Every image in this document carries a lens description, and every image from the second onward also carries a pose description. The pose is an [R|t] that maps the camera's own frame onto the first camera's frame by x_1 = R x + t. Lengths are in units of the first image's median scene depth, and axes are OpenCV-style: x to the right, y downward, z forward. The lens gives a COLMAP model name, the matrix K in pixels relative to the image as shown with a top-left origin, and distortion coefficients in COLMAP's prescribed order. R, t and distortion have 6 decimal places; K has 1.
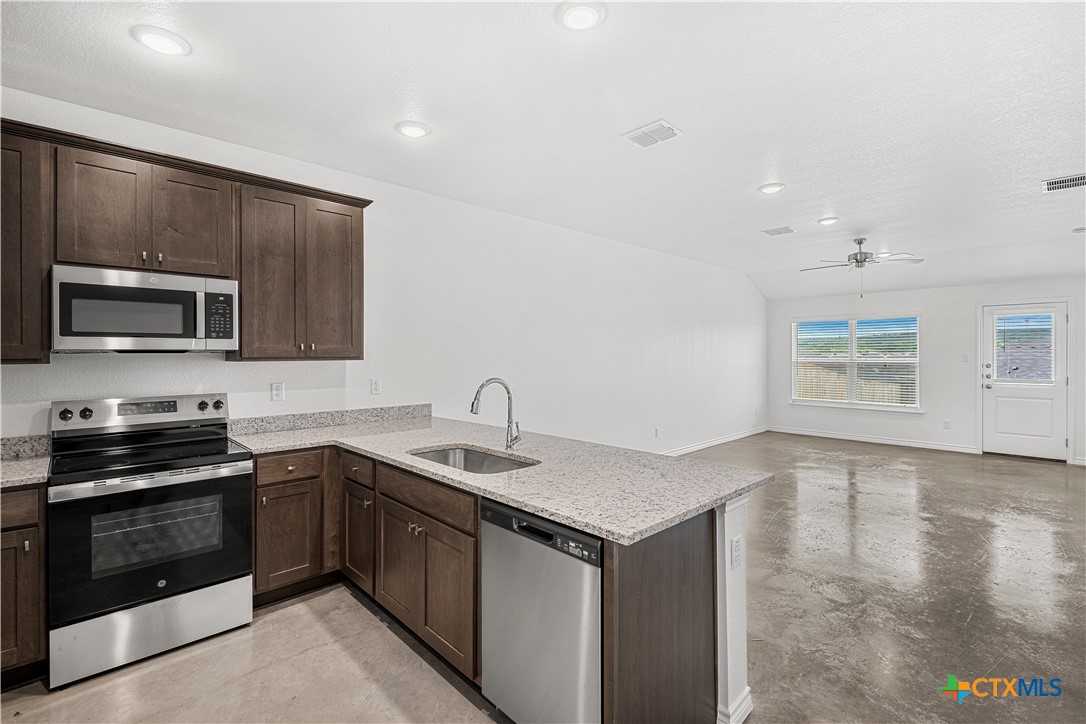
lens RADIAL K [[488.9, 0, 549.7], [0, 488.9, 352.8], [0, 0, 1]] dist [-0.000682, -0.000769]
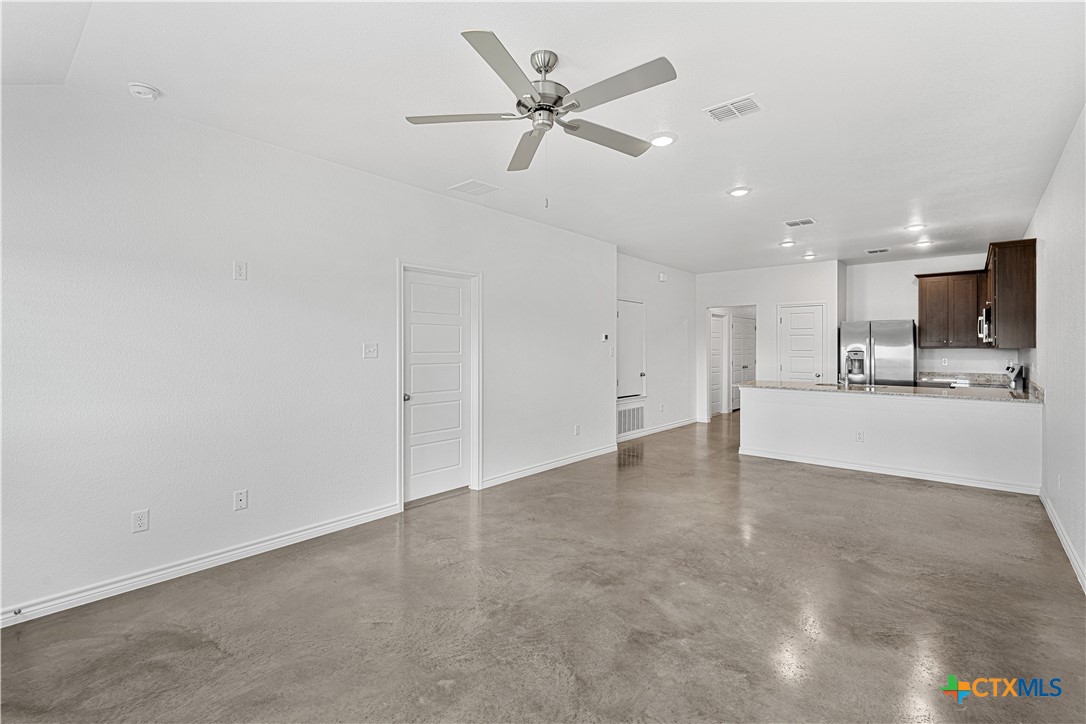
lens RADIAL K [[491.4, 0, 543.5], [0, 491.4, 348.9], [0, 0, 1]] dist [0.004100, -0.000112]
pose [[-0.996173, -0.000691, -0.087398, 1.437755], [-0.000852, 0.999998, 0.001803, 0.018341], [0.087397, 0.001871, -0.996172, 3.009123]]
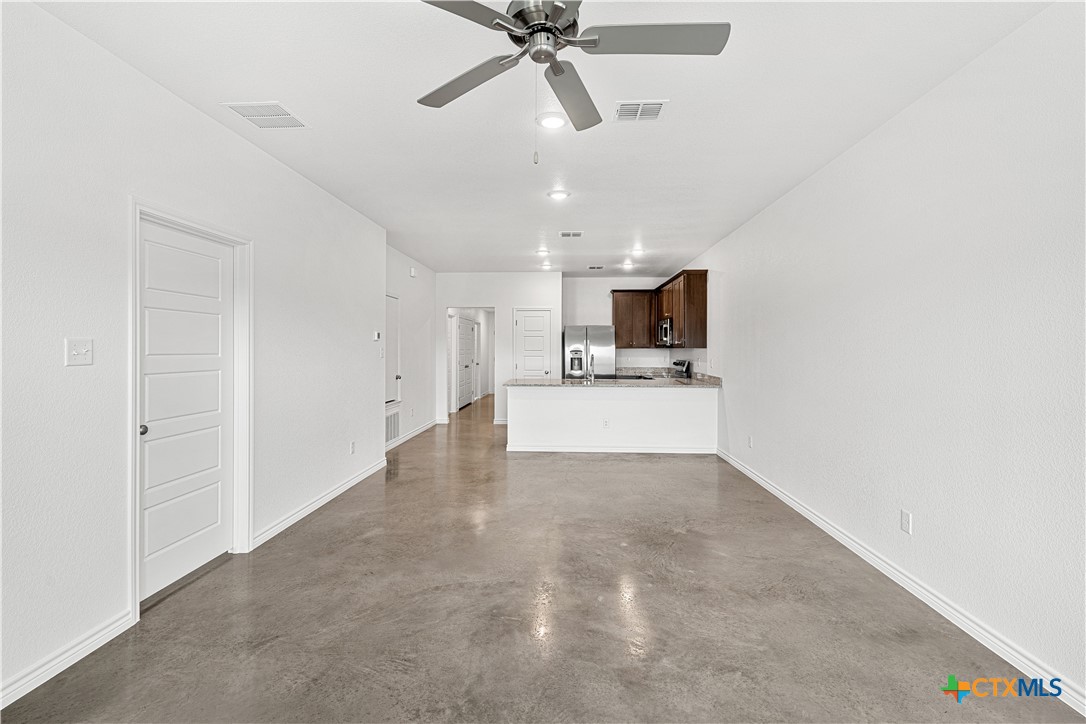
lens RADIAL K [[488.9, 0, 543.6], [0, 488.9, 349.2], [0, 0, 1]] dist [0.000151, -0.000188]
pose [[-0.733588, -0.000067, -0.679595, 1.802641], [-0.001130, 0.999999, 0.001122, 0.019961], [0.679594, 0.001591, -0.733587, 2.627232]]
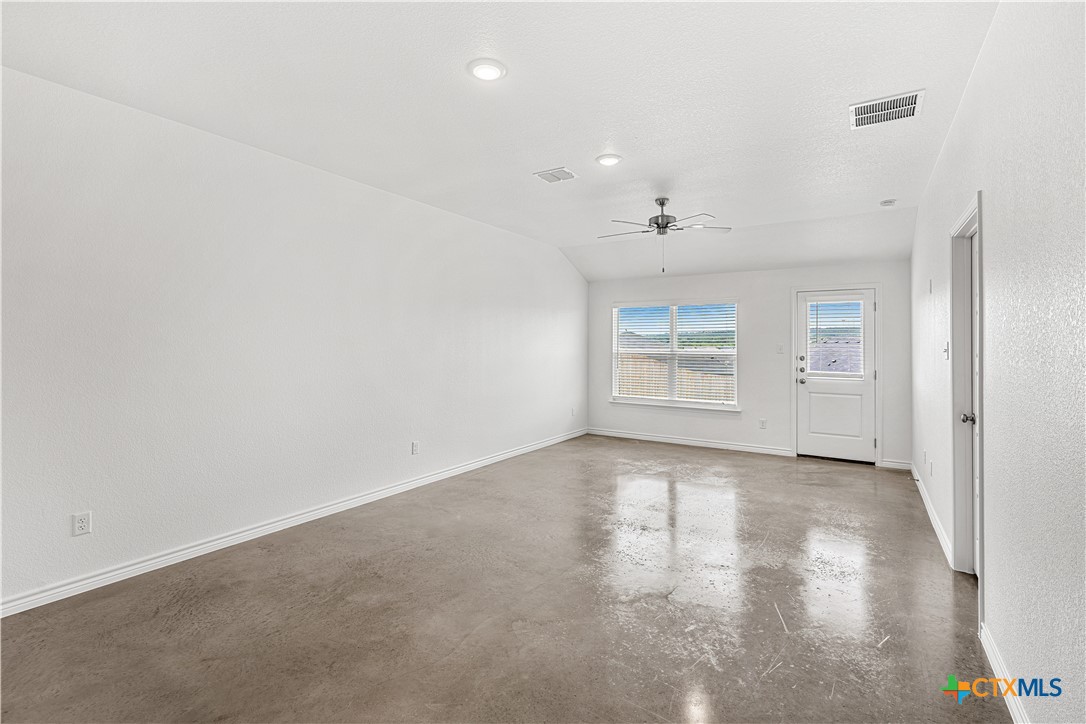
lens RADIAL K [[504.7, 0, 543.2], [0, 504.7, 336.3], [0, 0, 1]] dist [0.001155, 0.000015]
pose [[0.971865, 0.012300, 0.235218, 0.542476], [-0.008478, 0.999815, -0.017250, 0.016610], [-0.235387, 0.014771, 0.971790, 0.525732]]
